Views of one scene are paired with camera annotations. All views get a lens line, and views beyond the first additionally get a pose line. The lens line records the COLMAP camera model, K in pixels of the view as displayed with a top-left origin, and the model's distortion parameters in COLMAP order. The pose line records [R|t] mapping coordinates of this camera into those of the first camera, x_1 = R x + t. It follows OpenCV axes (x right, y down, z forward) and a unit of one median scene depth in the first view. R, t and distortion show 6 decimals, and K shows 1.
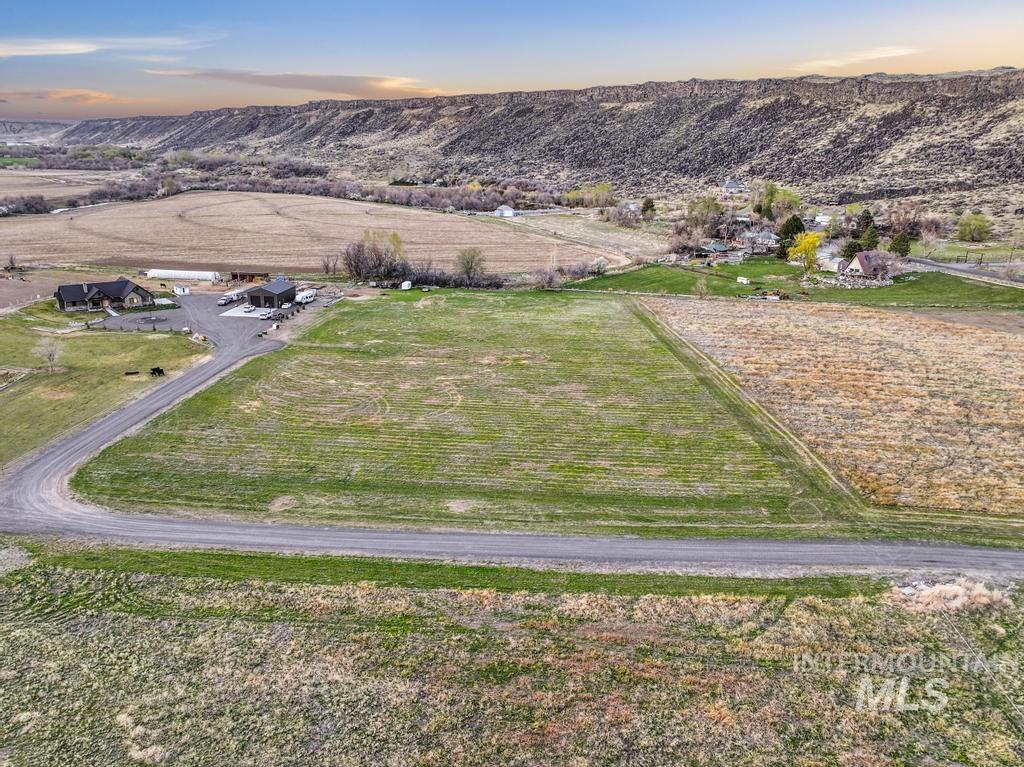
lens RADIAL K [[745.5, 0, 514.7], [0, 745.5, 380.9], [0, 0, 1]] dist [0.005458, 0.009588]
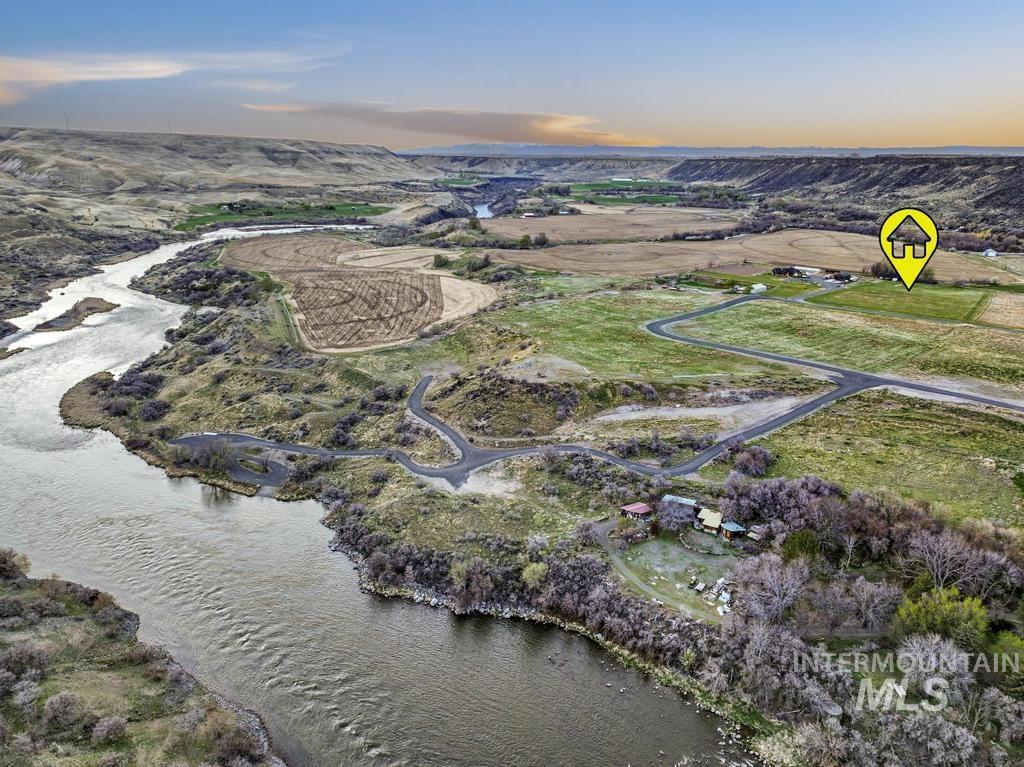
lens RADIAL K [[737.0, 0, 516.0], [0, 737.0, 385.6], [0, 0, 1]] dist [0.001412, 0.012347]
pose [[0.772200, 0.177691, -0.610026, 0.224308], [-0.189998, 0.980745, 0.045167, 0.176715], [0.606306, 0.081025, 0.791093, -0.863063]]
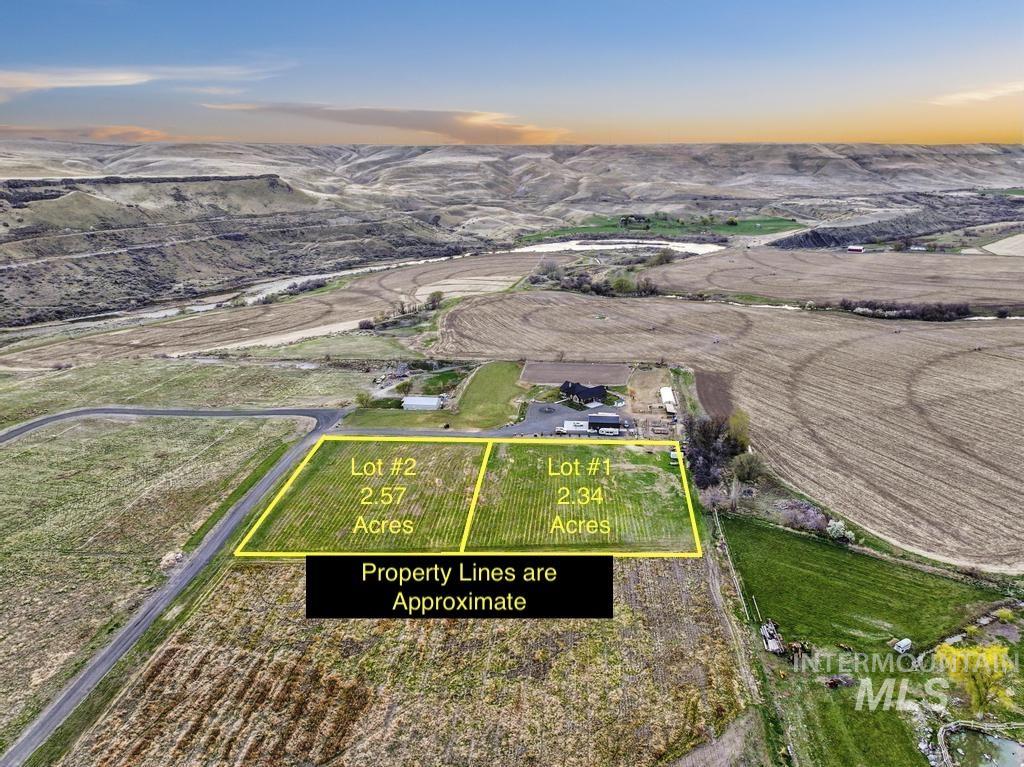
lens RADIAL K [[717.6, 0, 514.1], [0, 717.6, 385.4], [0, 0, 1]] dist [0.003703, 0.007242]
pose [[-0.007387, 0.283131, -0.959053, 0.477594], [-0.291989, 0.916671, 0.272868, -0.234566], [0.956393, 0.282049, 0.075900, 0.290604]]
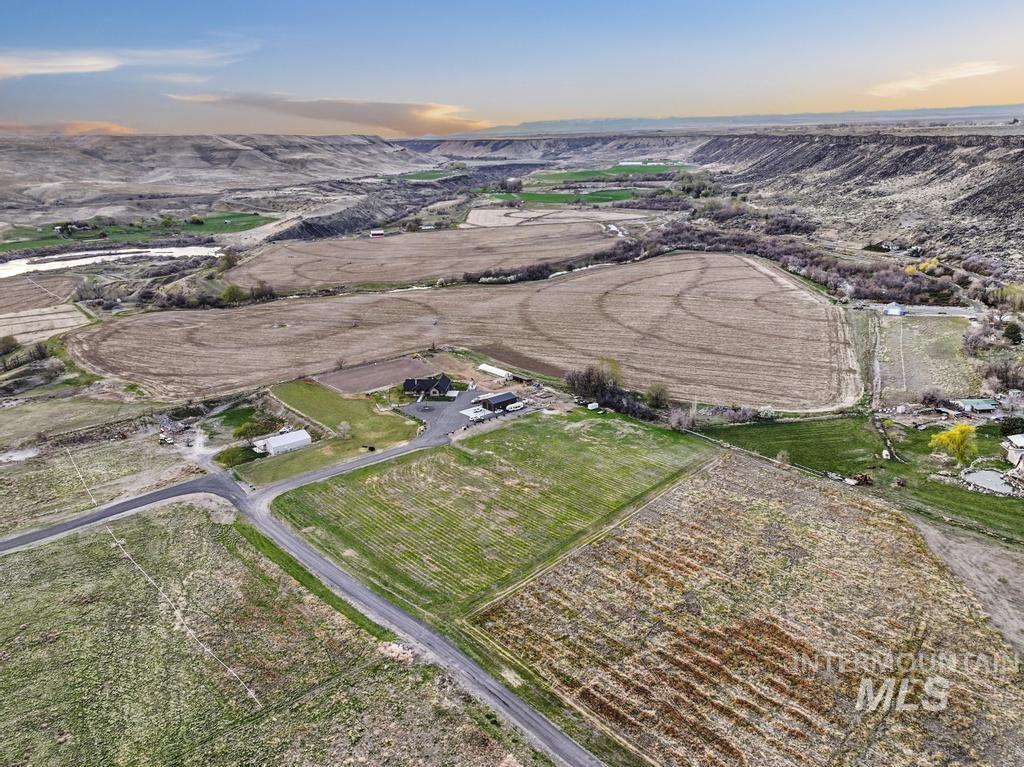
lens RADIAL K [[779.5, 0, 514.0], [0, 779.5, 383.9], [0, 0, 1]] dist [0.008048, 0.000064]
pose [[0.710834, 0.174481, -0.681375, 0.361529], [-0.172925, 0.982361, 0.071154, -0.119475], [0.681771, 0.067248, 0.728468, -0.091679]]
